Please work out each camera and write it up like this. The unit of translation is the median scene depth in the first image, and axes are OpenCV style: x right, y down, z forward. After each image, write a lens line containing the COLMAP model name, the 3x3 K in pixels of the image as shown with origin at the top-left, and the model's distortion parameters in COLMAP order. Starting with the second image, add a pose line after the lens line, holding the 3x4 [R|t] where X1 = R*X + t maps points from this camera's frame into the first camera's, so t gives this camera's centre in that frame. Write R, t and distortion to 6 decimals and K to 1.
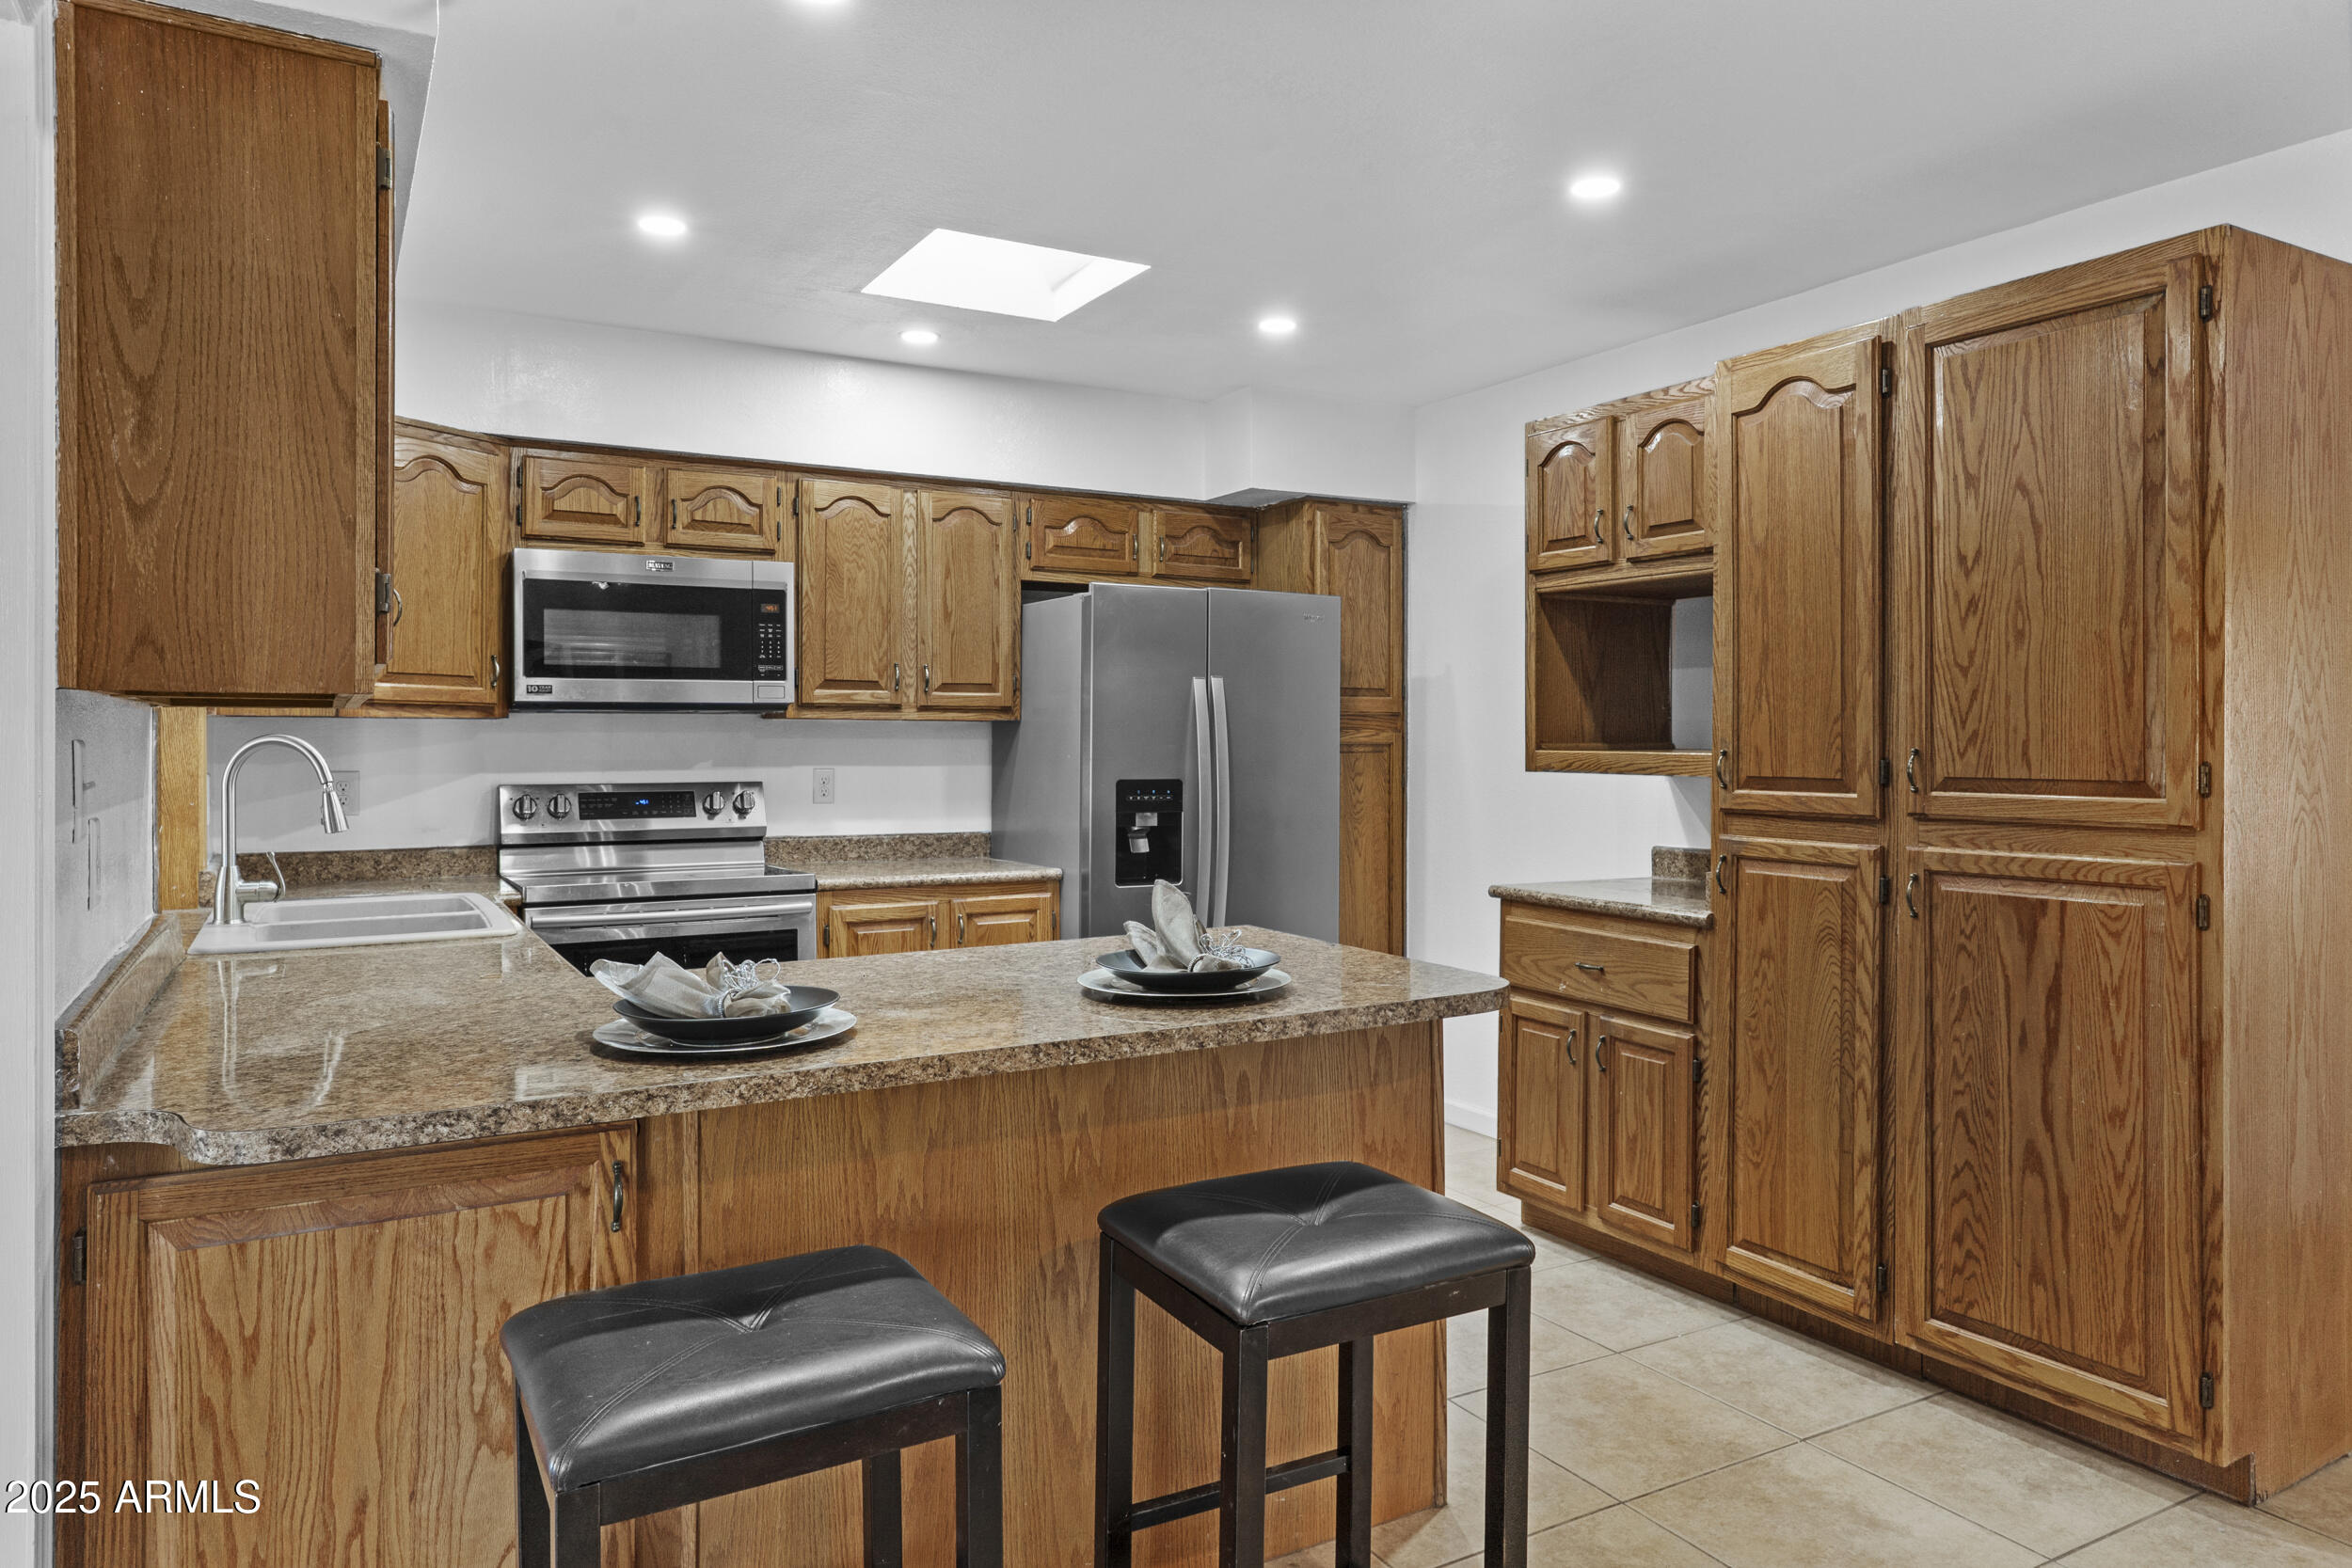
lens RADIAL K [[1497.6, 0, 1186.5], [0, 1497.6, 746.8], [0, 0, 1]] dist [0.003212, -0.000624]
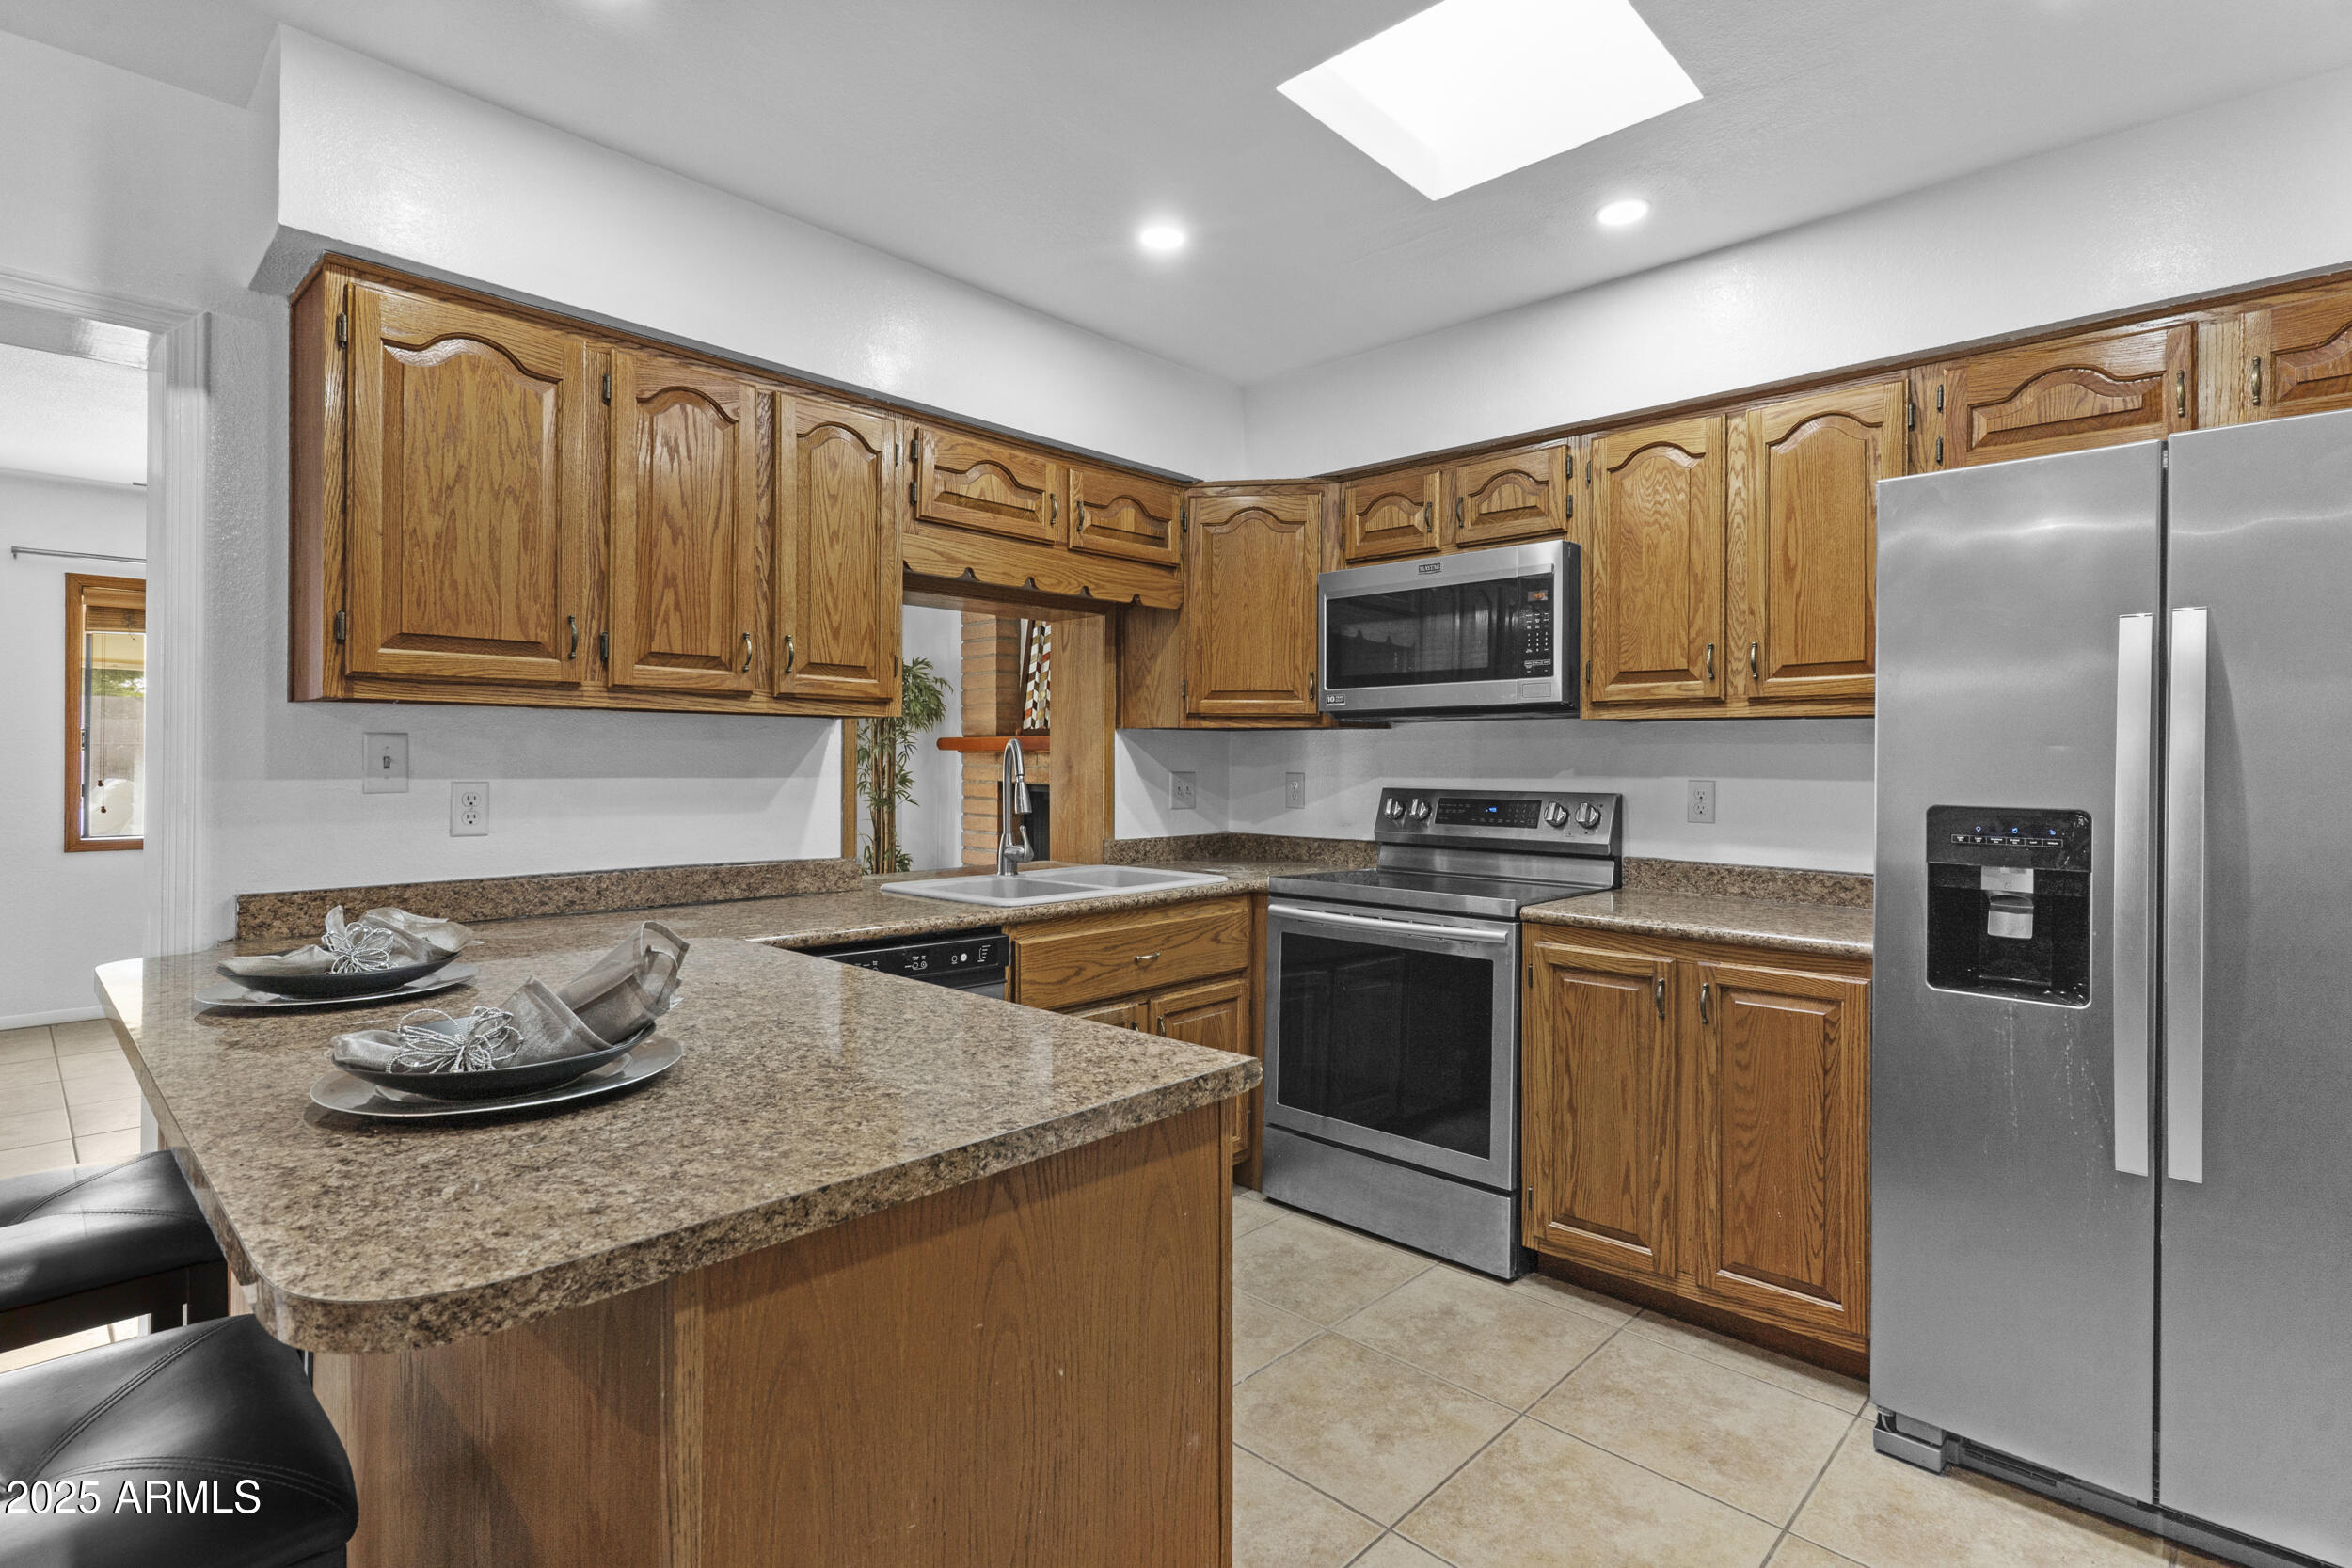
lens RADIAL K [[1128.8, 0, 1180.6], [0, 1128.8, 762.0], [0, 0, 1]] dist [0.004047, -0.000002]
pose [[0.288804, 0.002299, -0.957385, 0.303186], [-0.010055, 0.999949, -0.000631, 0.008401], [0.957335, 0.009808, 0.288813, 0.610958]]
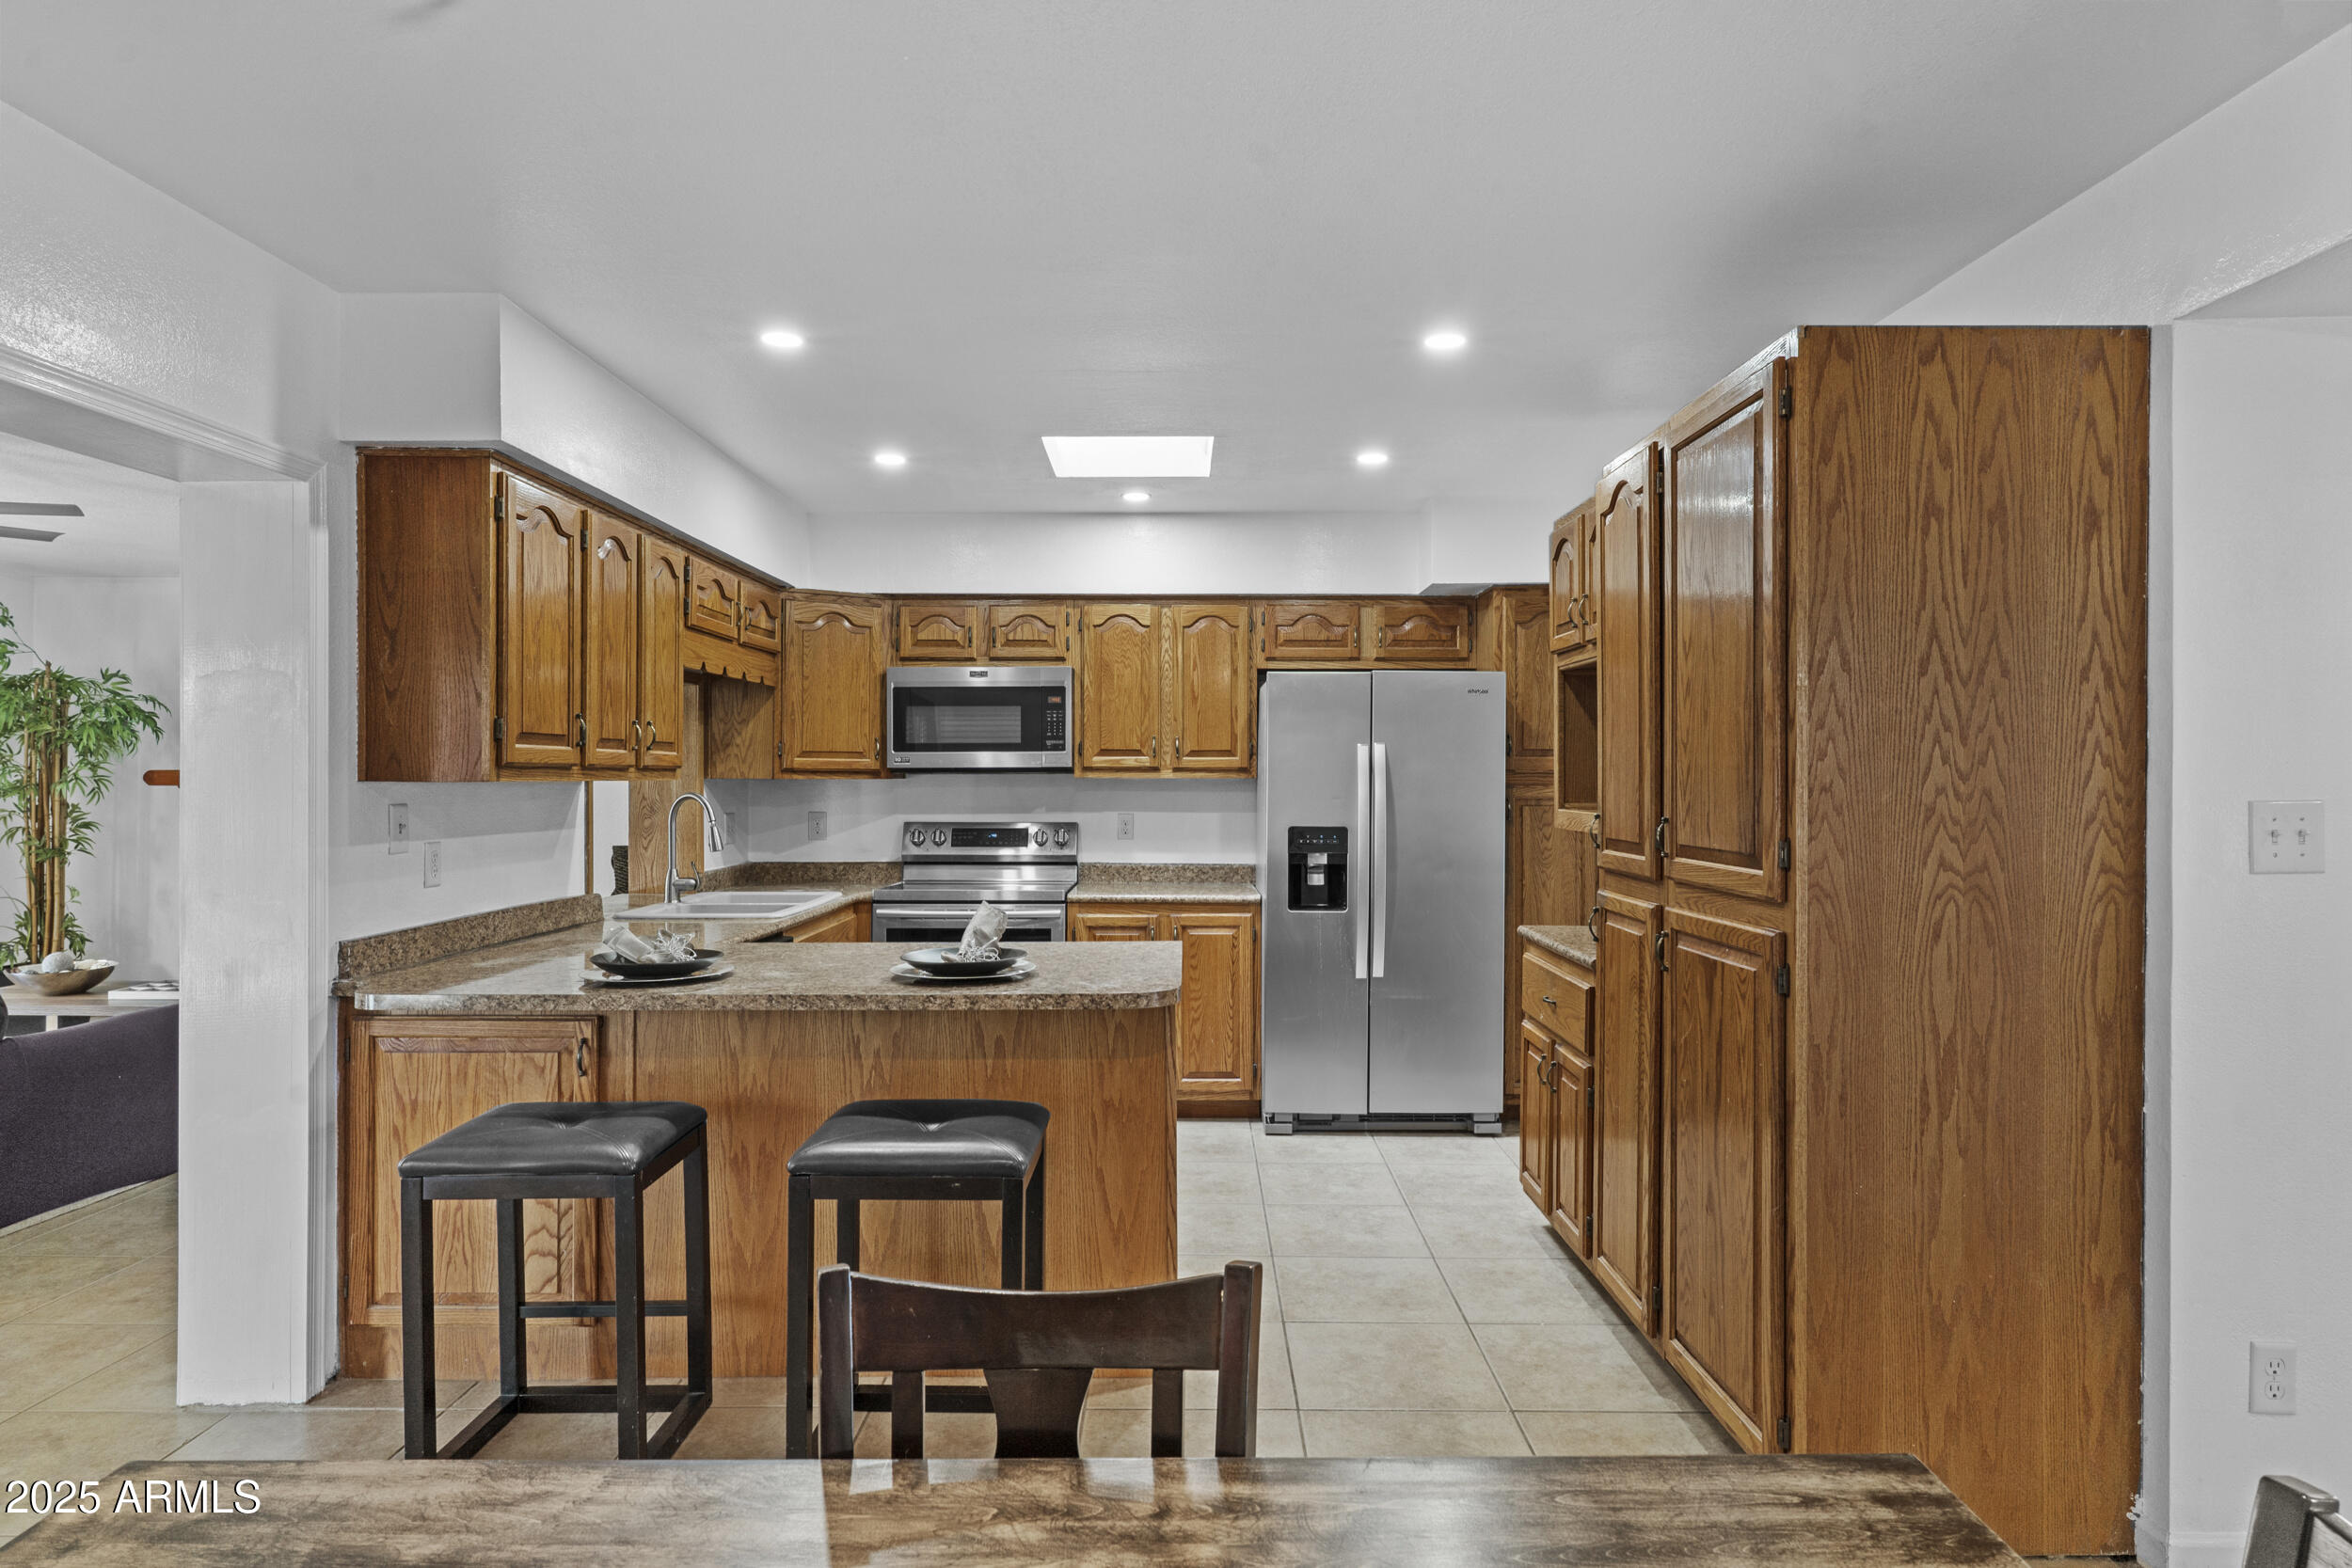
lens RADIAL K [[1314.7, 0, 1176.0], [0, 1314.7, 784.0], [0, 0, 1]] dist [0.000669, 0.000801]
pose [[0.864617, 0.003882, -0.502417, 0.443432], [-0.003760, 0.999992, 0.001255, -0.015586], [0.502418, 0.000804, 0.864625, -0.008423]]
